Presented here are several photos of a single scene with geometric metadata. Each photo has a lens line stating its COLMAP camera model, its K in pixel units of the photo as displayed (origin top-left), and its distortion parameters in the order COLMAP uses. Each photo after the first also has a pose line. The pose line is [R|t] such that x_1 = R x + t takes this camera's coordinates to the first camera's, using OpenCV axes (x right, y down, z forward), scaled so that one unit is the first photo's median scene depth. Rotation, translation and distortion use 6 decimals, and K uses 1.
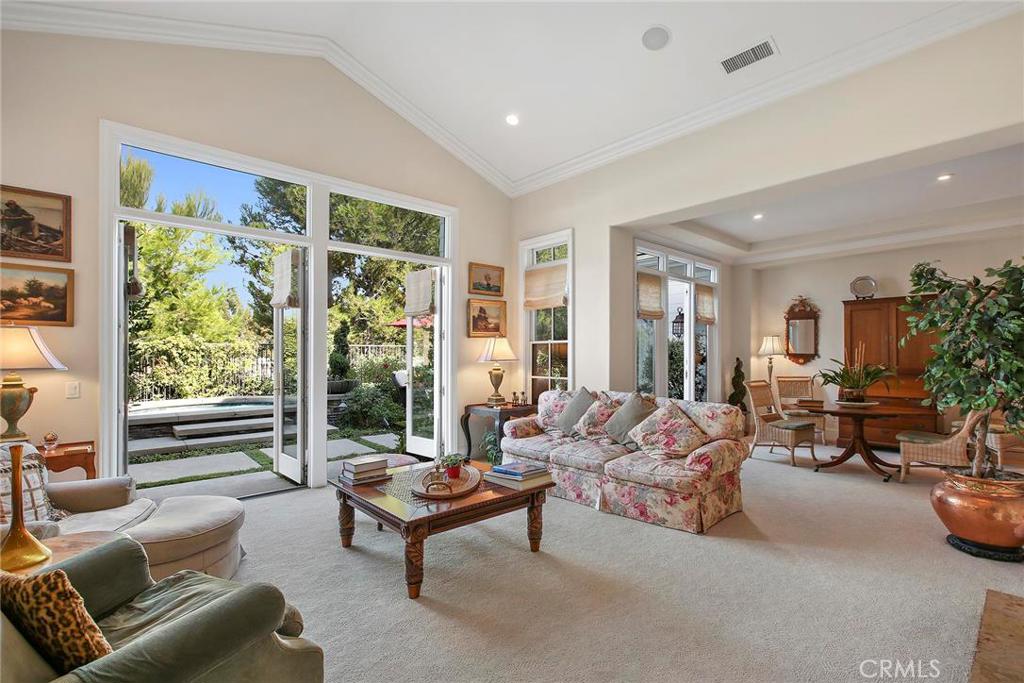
lens RADIAL K [[461.8, 0, 498.8], [0, 461.8, 356.9], [0, 0, 1]] dist [0.002726, 0.000588]
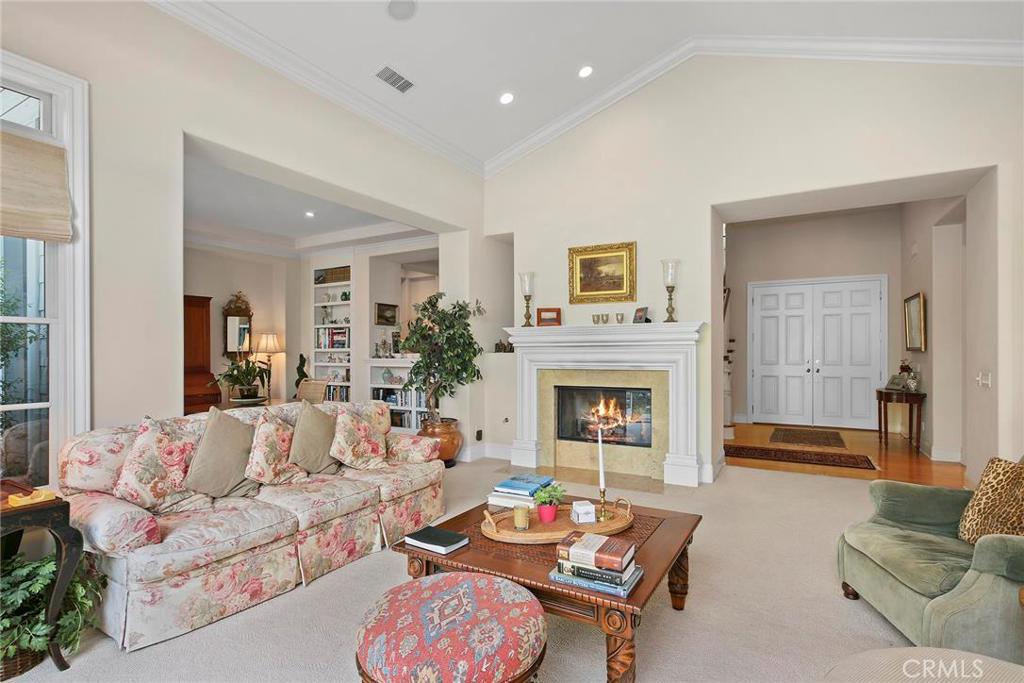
lens RADIAL K [[522.9, 0, 512.5], [0, 522.9, 351.1], [0, 0, 1]] dist [0.000206, 0.000639]
pose [[-0.309678, 0.005214, 0.950827, -0.373305], [0.005209, 0.999979, -0.003787, 0.000483], [-0.950827, 0.003780, -0.309698, 0.576022]]
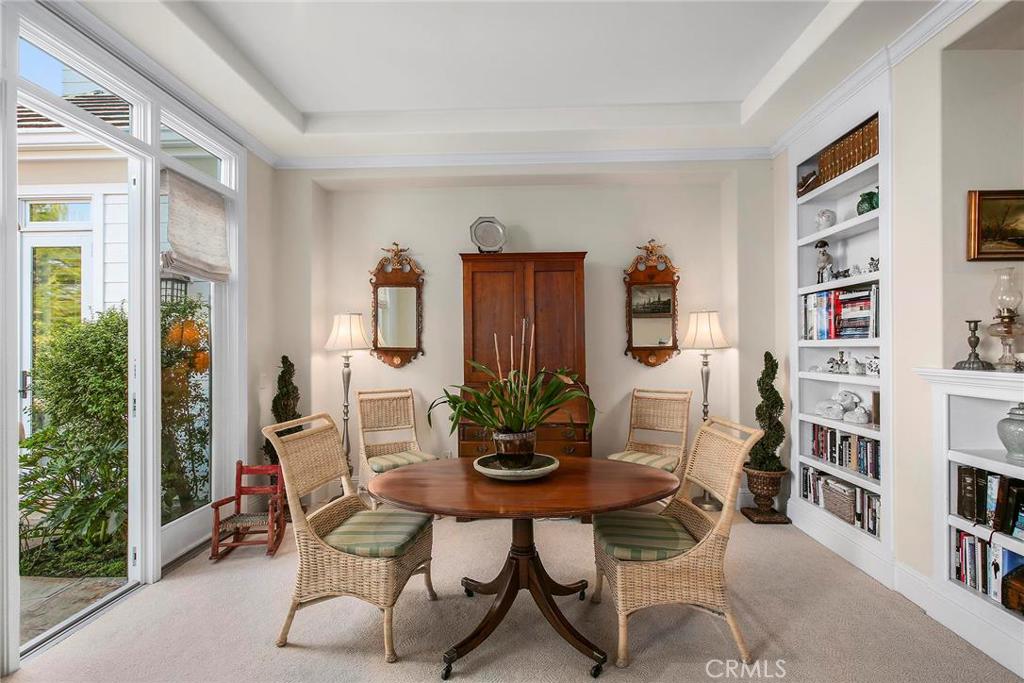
lens RADIAL K [[492.2, 0, 506.1], [0, 492.2, 344.2], [0, 0, 1]] dist [-0.002360, -0.000214]
pose [[0.682228, 0.000720, 0.731139, 0.318355], [0.007262, 0.999944, -0.007760, -0.005839], [-0.731103, 0.010604, 0.682184, 0.511823]]
